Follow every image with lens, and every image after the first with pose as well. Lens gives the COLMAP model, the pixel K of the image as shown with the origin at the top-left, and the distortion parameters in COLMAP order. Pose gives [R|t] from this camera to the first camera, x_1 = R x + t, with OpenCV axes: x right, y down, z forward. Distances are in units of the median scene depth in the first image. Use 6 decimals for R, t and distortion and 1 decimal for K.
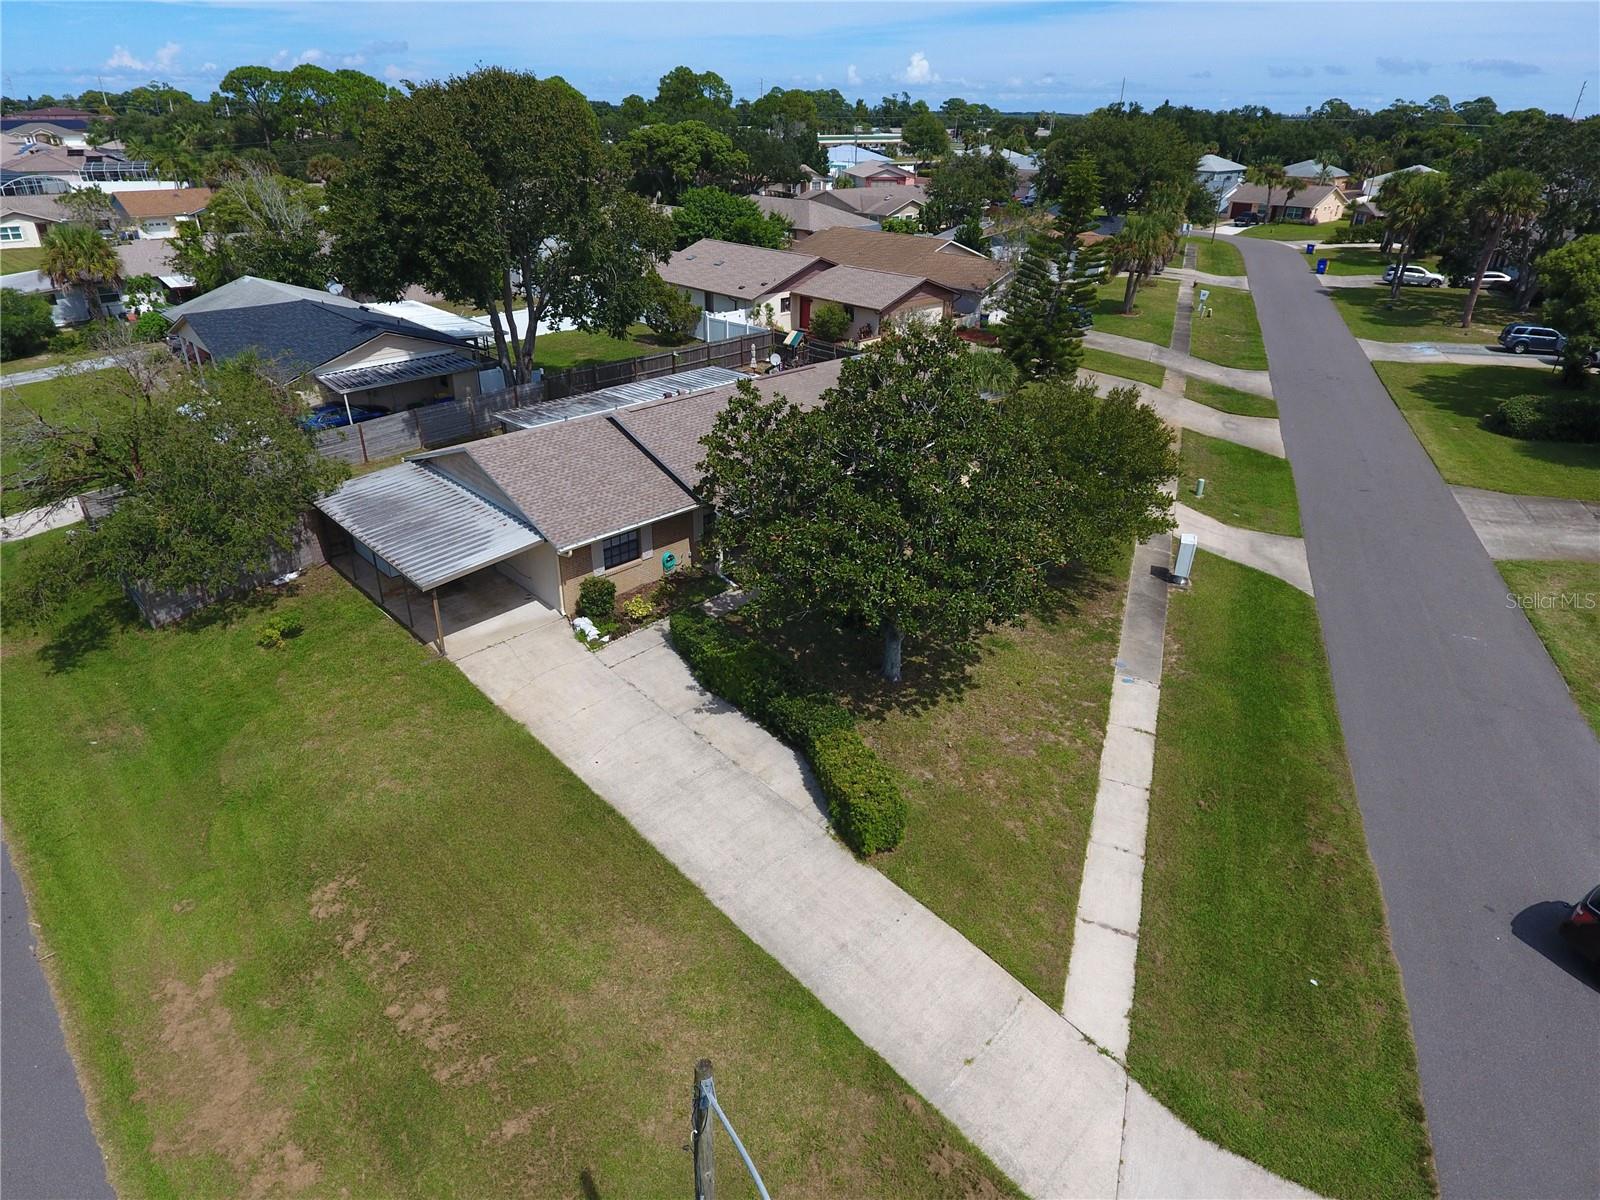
lens RADIAL K [[949.2, 0, 776.3], [0, 949.2, 572.0], [0, 0, 1]] dist [0.003304, -0.002484]
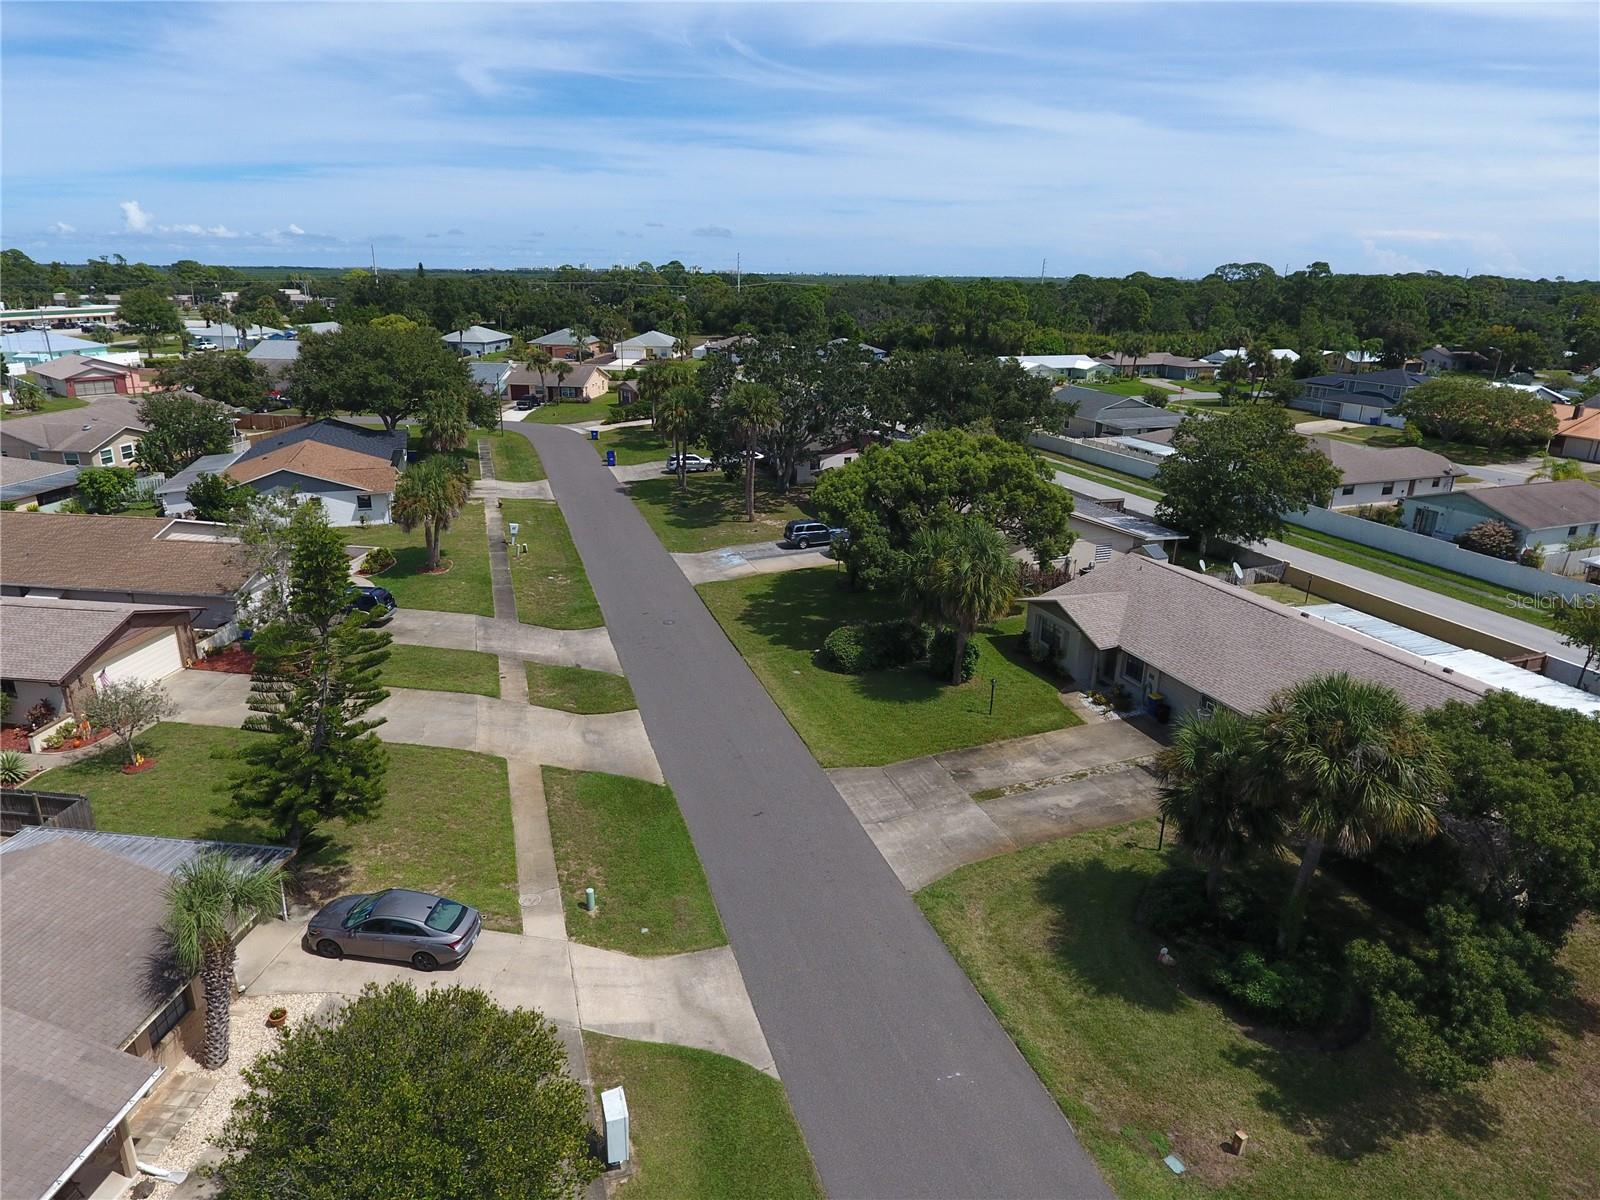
lens RADIAL K [[949.2, 0, 776.3], [0, 949.2, 572.0], [0, 0, 1]] dist [0.003304, -0.002484]
pose [[0.768623, -0.198229, 0.608214, 0.080044], [0.279606, 0.959252, -0.040708, -0.138334], [-0.575361, 0.201350, 0.792728, 0.139495]]
